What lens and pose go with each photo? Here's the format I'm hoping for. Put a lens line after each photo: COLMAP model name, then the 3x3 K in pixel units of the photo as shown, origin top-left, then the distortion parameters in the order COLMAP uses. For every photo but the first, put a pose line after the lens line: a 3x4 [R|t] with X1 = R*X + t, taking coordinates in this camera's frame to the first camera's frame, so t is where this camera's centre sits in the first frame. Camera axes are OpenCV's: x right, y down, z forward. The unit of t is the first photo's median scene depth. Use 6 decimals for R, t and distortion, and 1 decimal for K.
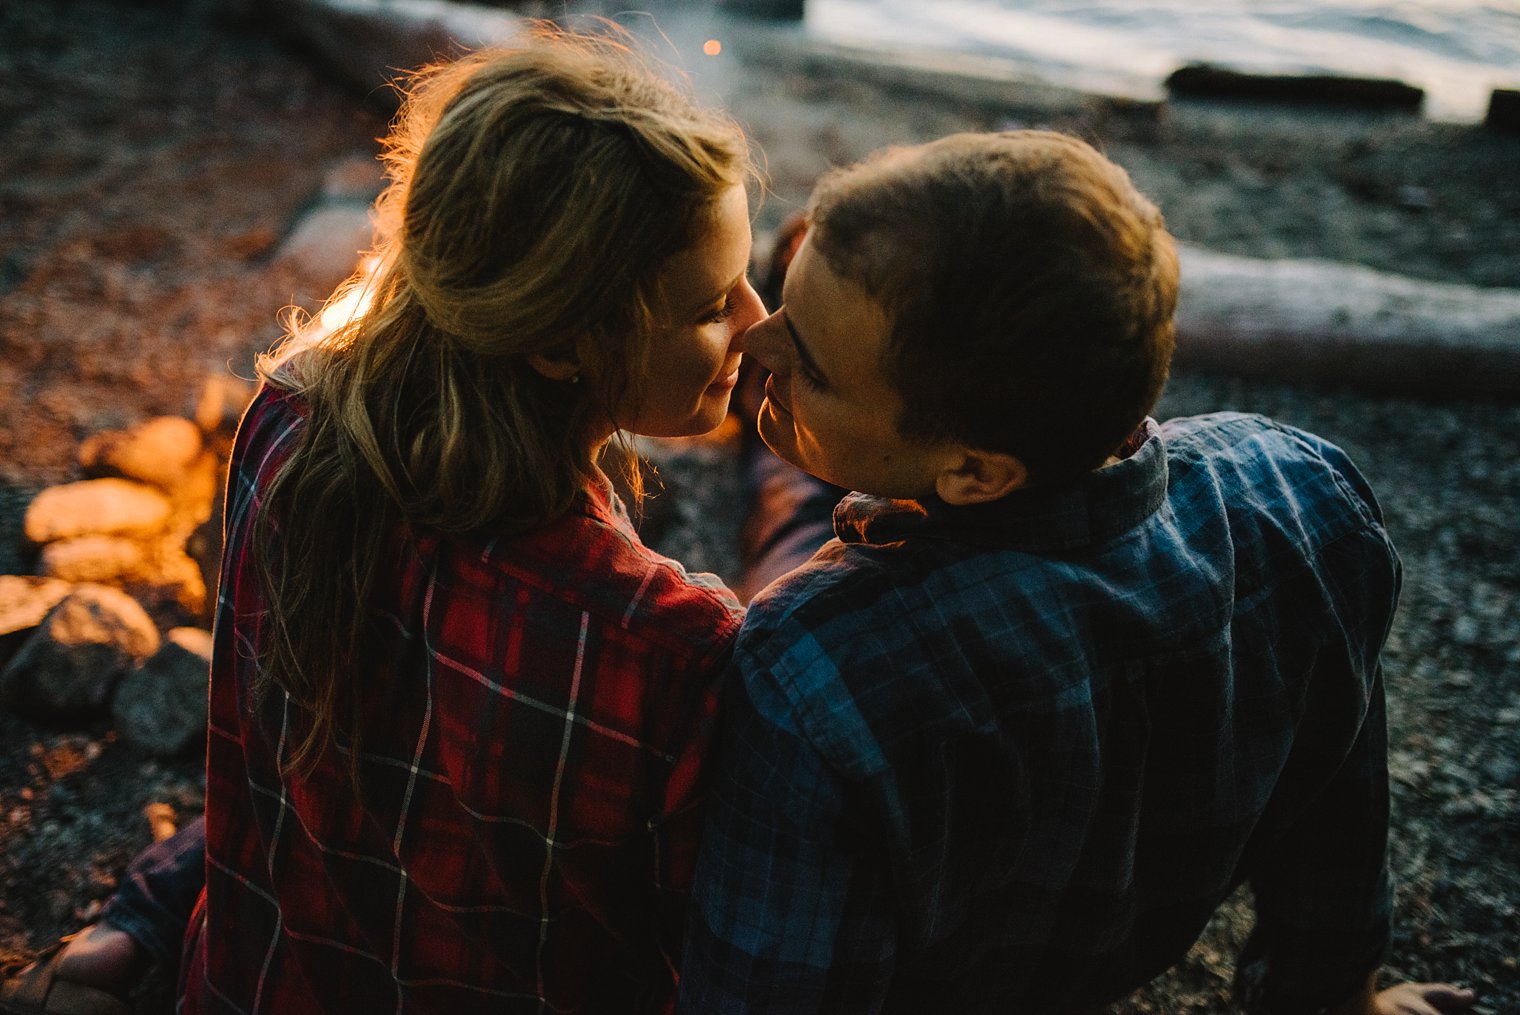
lens RADIAL K [[1455.3, 0, 760.0], [0, 1455.3, 507.5], [0, 0, 1]] dist [-0.065769, 0.095313]
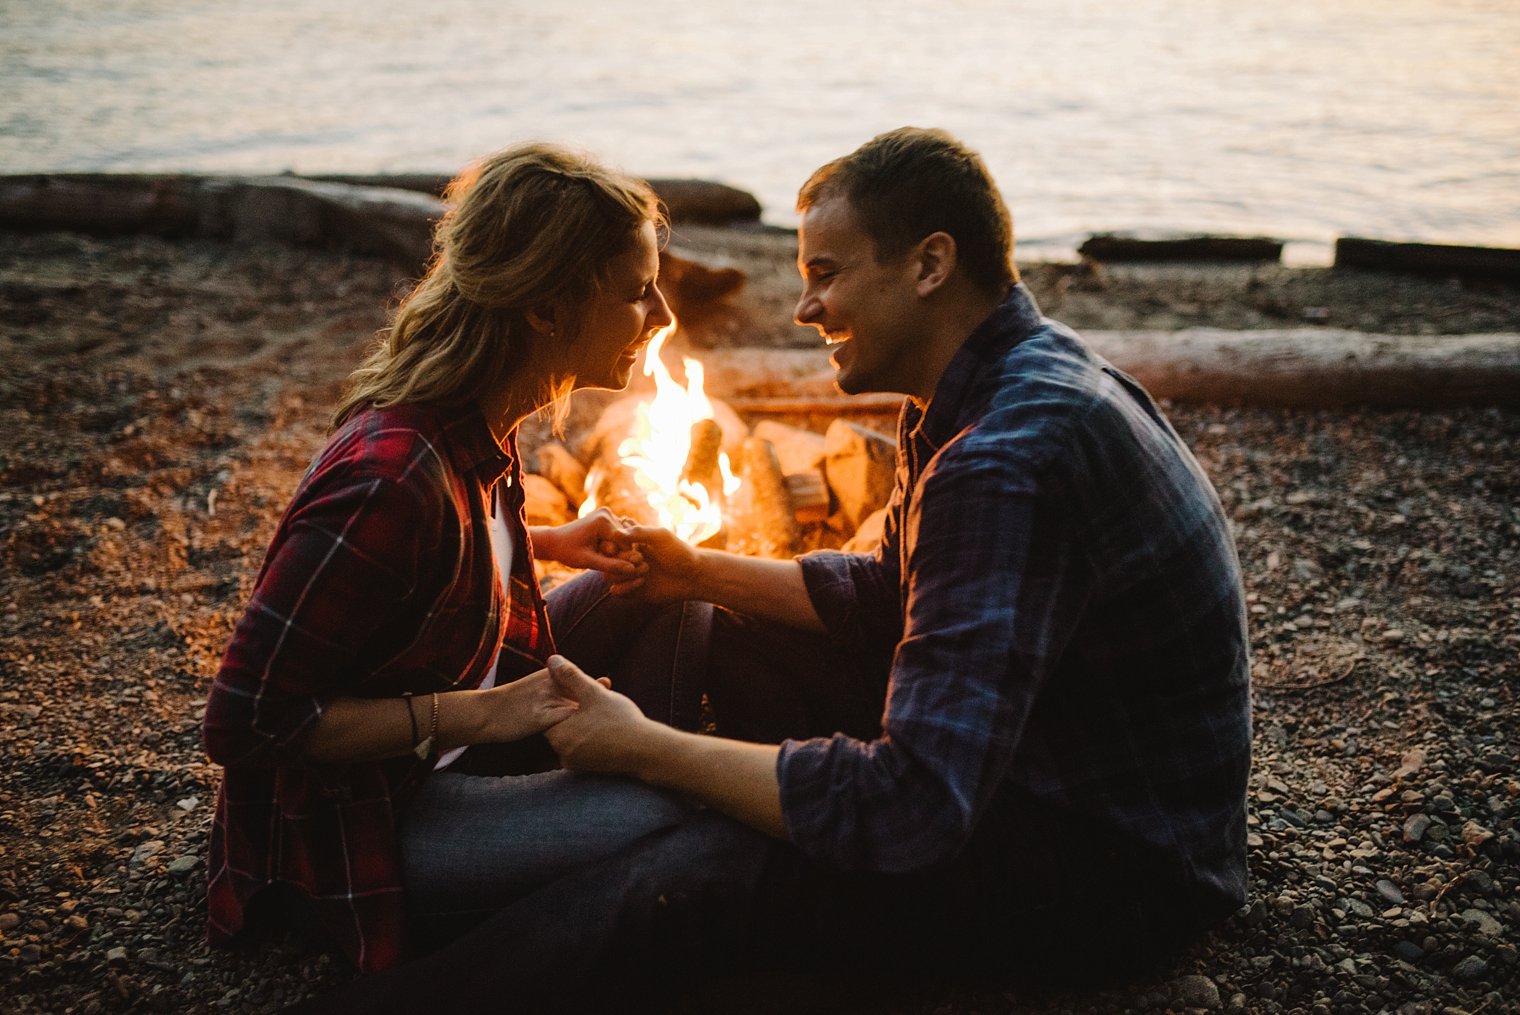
lens RADIAL K [[1455.3, 0, 760.0], [0, 1455.3, 507.5], [0, 0, 1]] dist [-0.065769, 0.095313]
pose [[0.984617, -0.079516, 0.155584, -0.365518], [0.105424, 0.980461, -0.166081, 0.173910], [-0.139338, 0.179928, 0.973761, -0.214683]]
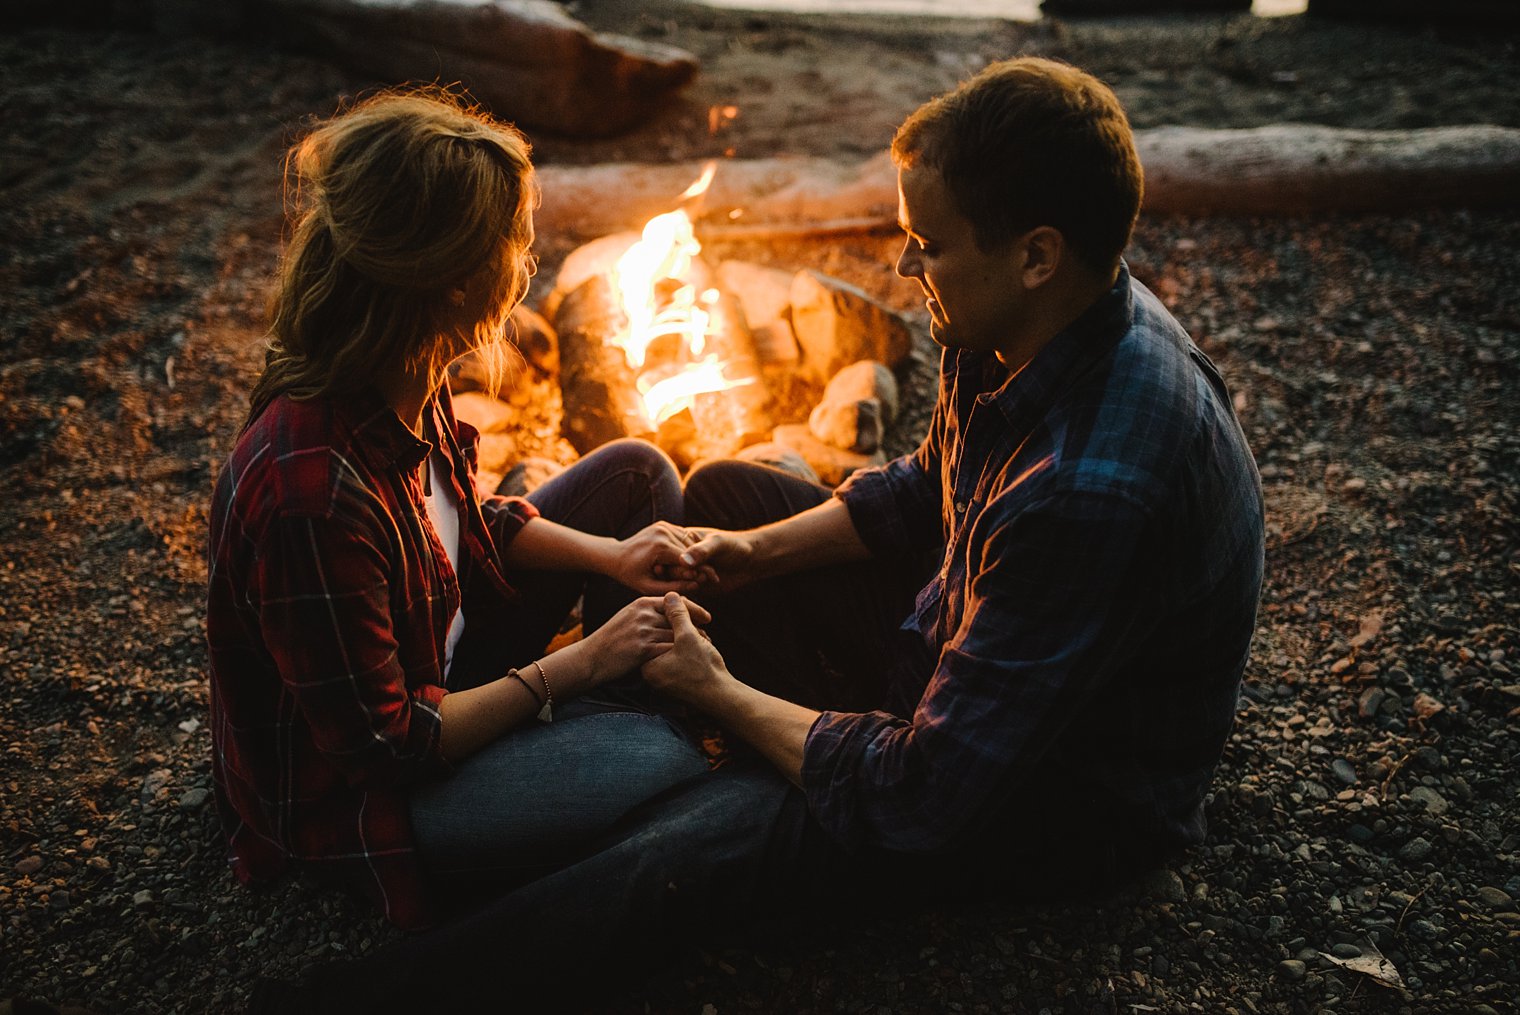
lens RADIAL K [[1455.3, 0, 760.0], [0, 1455.3, 507.5], [0, 0, 1]] dist [-0.065769, 0.095313]
pose [[0.975536, -0.152316, 0.158522, -0.360389], [0.148837, 0.988289, 0.033663, 0.062786], [-0.161793, -0.009246, 0.986781, -0.225704]]
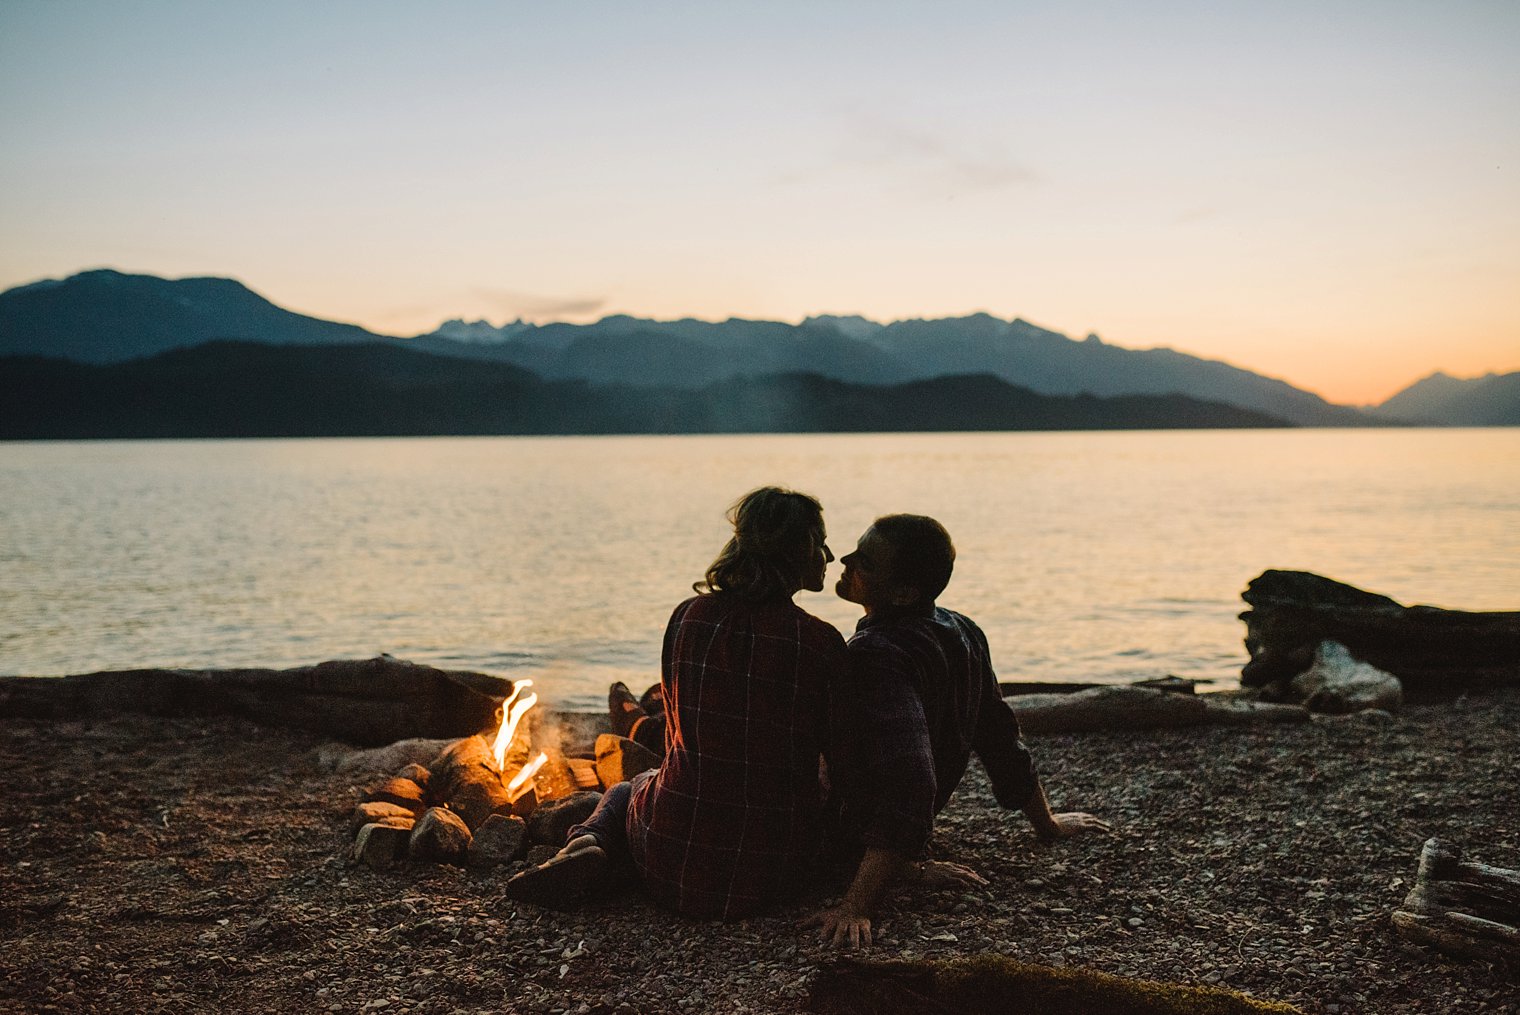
lens RADIAL K [[1474.4, 0, 760.0], [0, 1474.4, 507.5], [0, 0, 1]] dist [-0.064591, 0.090916]
pose [[0.931949, -0.027918, 0.361512, -0.587092], [0.219221, 0.837548, -0.500455, 0.635342], [-0.288812, 0.545650, 0.786673, -0.758798]]
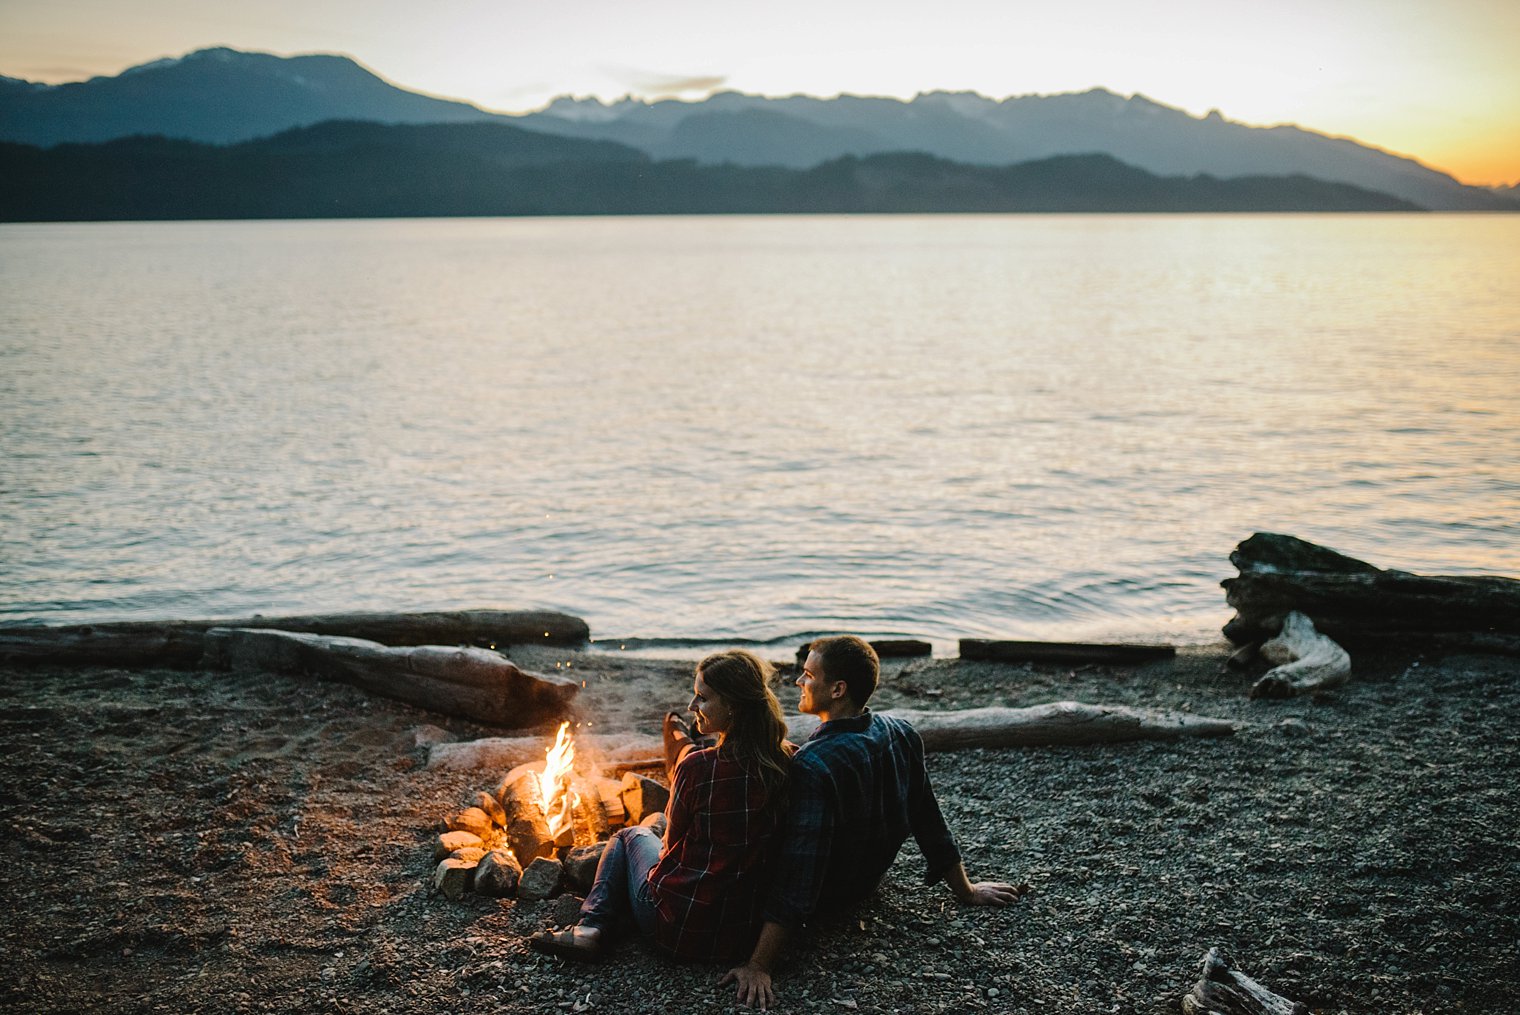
lens RADIAL K [[1455.3, 0, 760.0], [0, 1455.3, 507.5], [0, 0, 1]] dist [-0.065769, 0.095313]
pose [[0.956313, -0.066466, 0.284689, -0.544331], [0.176778, 0.907076, -0.382050, 0.452828], [-0.232841, 0.415686, 0.879199, -1.343257]]
